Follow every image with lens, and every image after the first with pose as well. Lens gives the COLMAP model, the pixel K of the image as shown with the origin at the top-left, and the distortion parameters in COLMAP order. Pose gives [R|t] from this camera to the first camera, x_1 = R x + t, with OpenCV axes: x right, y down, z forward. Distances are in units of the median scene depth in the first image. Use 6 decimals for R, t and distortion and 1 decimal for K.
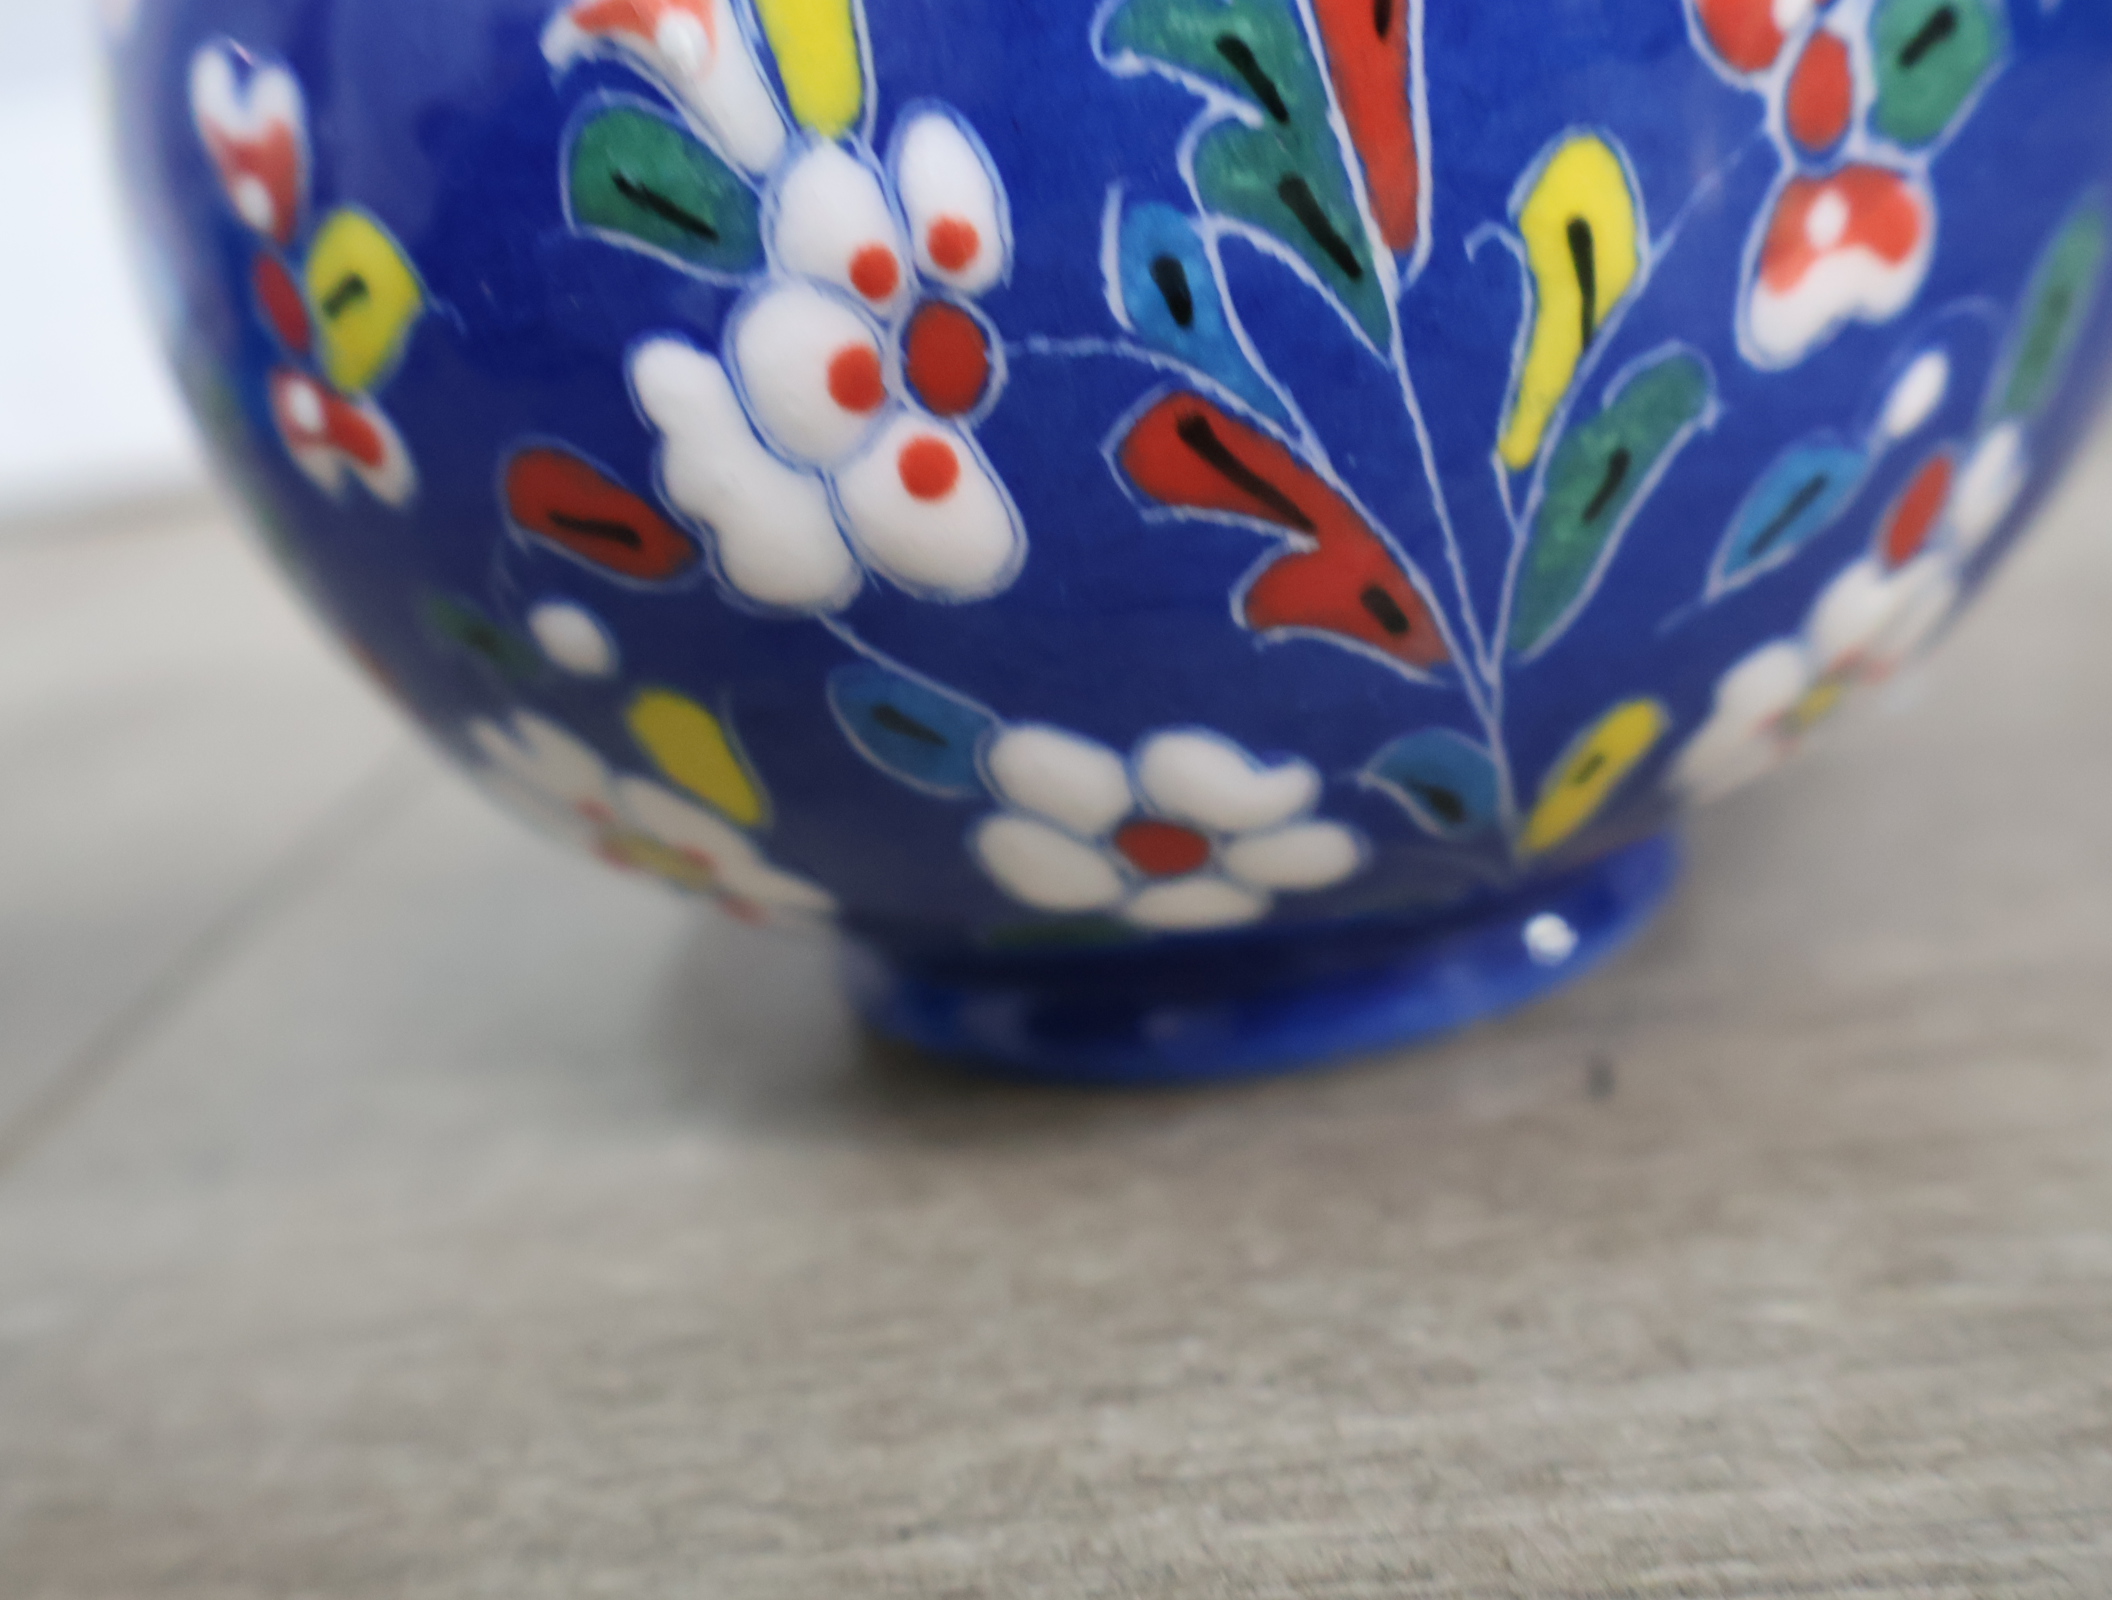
lens RADIAL K [[2393.4, 0, 1067.3], [0, 2393.4, 806.3], [0, 0, 1]] dist [-0.000183, 0.000000]
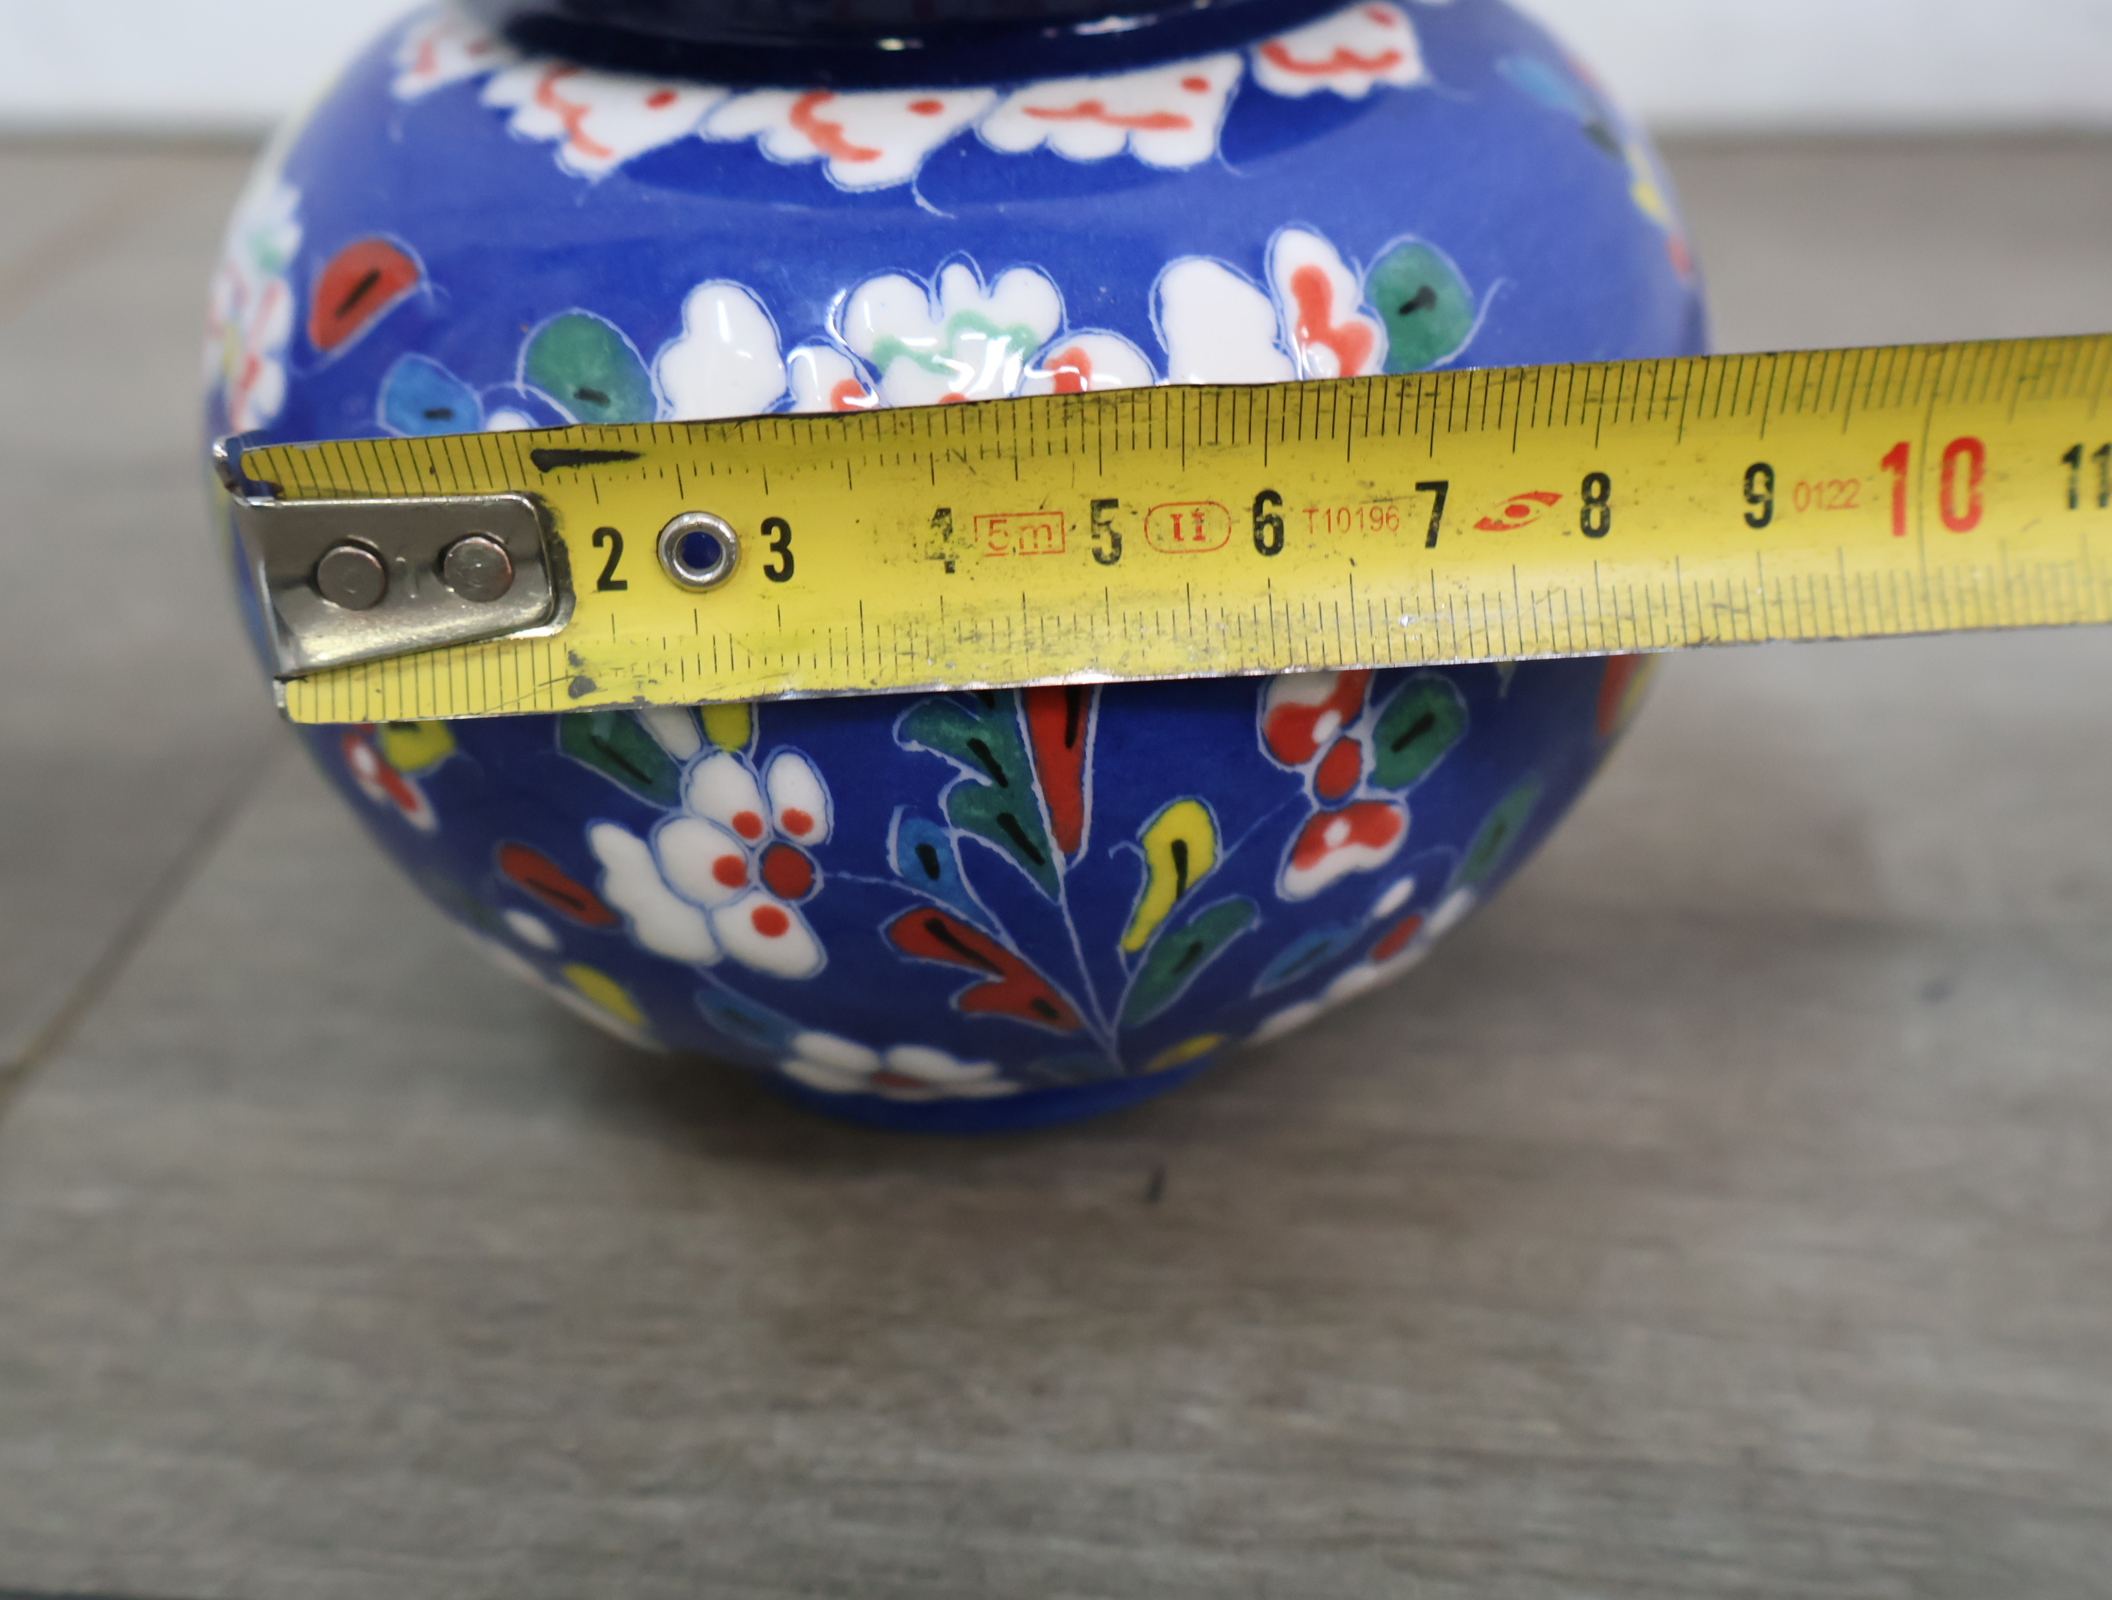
lens RADIAL K [[2393.4, 0, 1051.7], [0, 2393.4, 791.9], [0, 0, 1]] dist [-0.000183, 0.000000]
pose [[0.991011, 0.106406, 0.081084, -0.010212], [-0.121487, 0.969596, 0.212427, -0.605268], [-0.056015, -0.220368, 0.973807, -0.579514]]
